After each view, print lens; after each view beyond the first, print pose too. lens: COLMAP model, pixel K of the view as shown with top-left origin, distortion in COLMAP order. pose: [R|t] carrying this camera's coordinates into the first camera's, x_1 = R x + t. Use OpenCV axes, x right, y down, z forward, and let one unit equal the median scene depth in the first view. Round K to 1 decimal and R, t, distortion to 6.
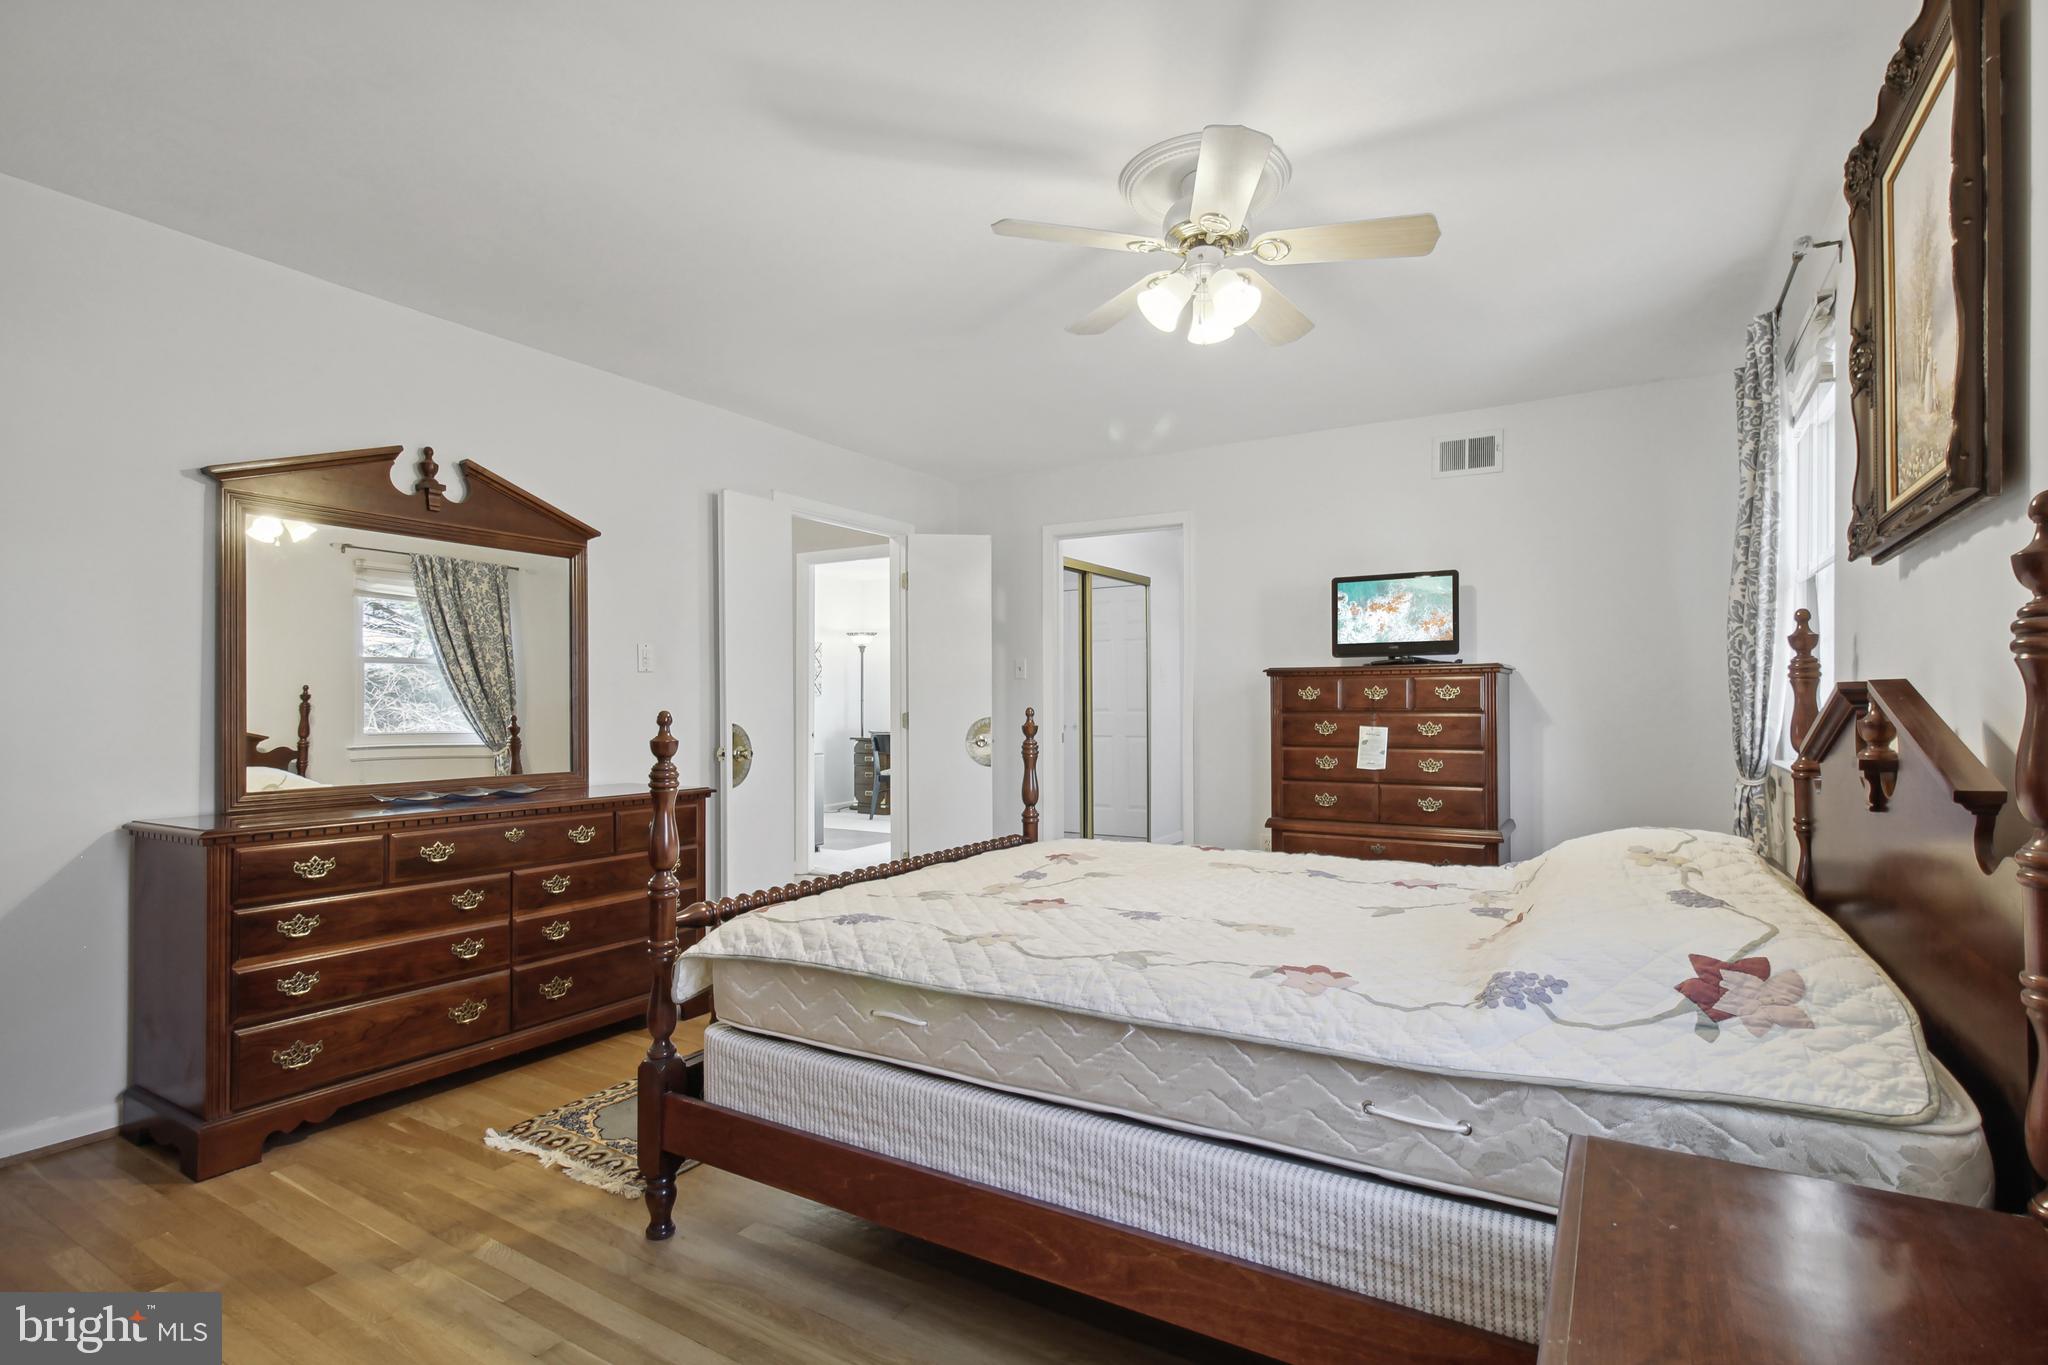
lens RADIAL K [[961.4, 0, 1026.9], [0, 961.4, 690.4], [0, 0, 1]] dist [-0.004703, 0.001168]
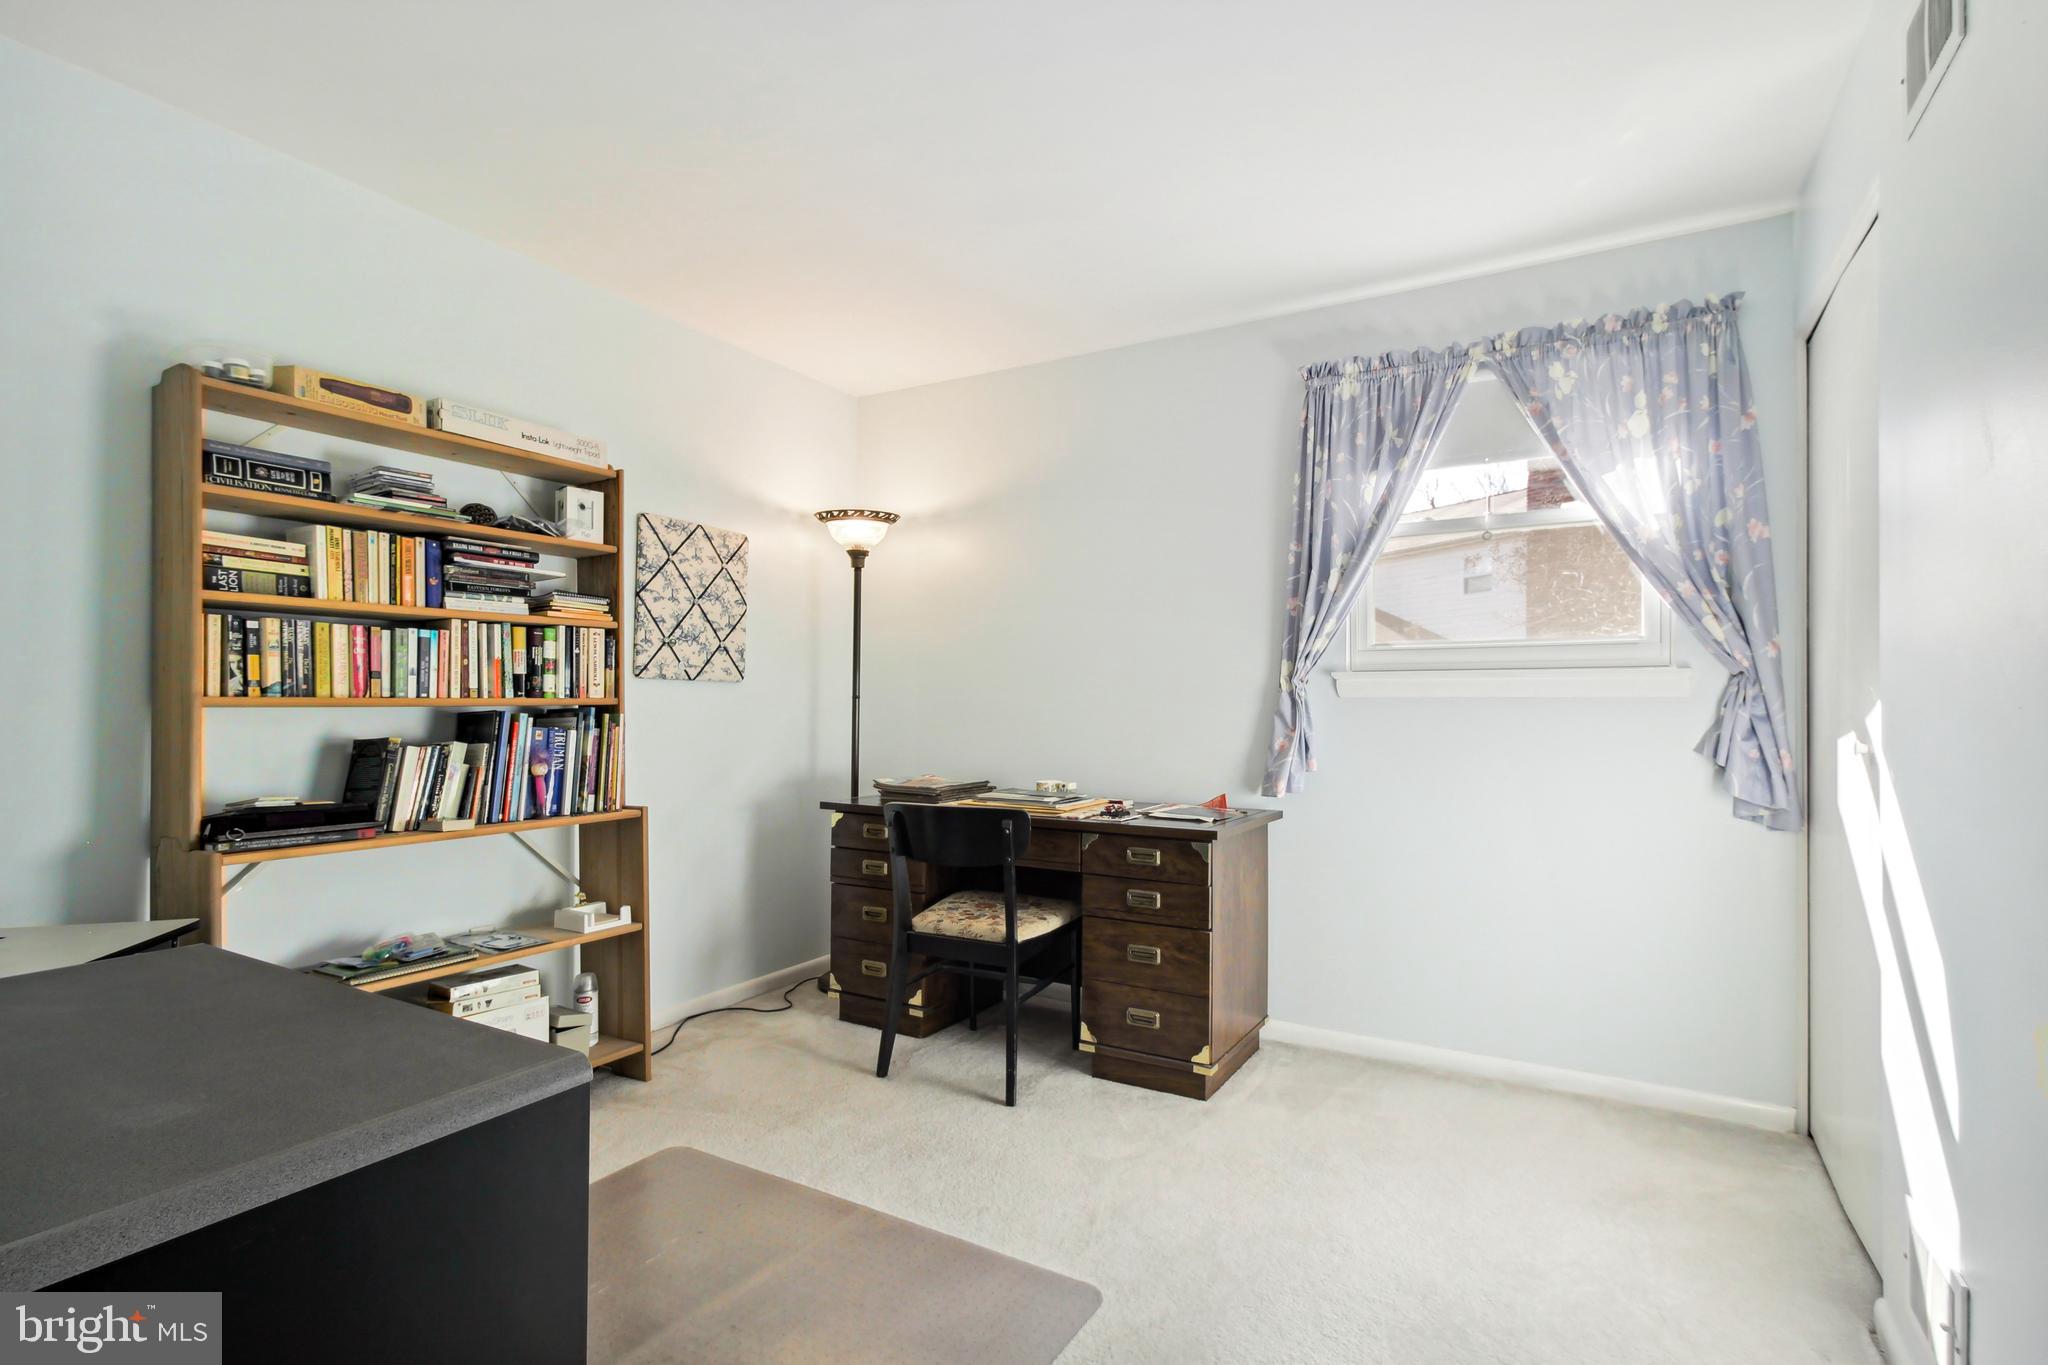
lens RADIAL K [[961.4, 0, 1024.9], [0, 961.4, 692.8], [0, 0, 1]] dist [-0.004703, 0.001168]
pose [[0.999802, 0.013030, 0.015021, -0.113818], [-0.012963, 0.999905, -0.004583, 0.010034], [-0.015079, 0.004387, 0.999877, 0.638879]]
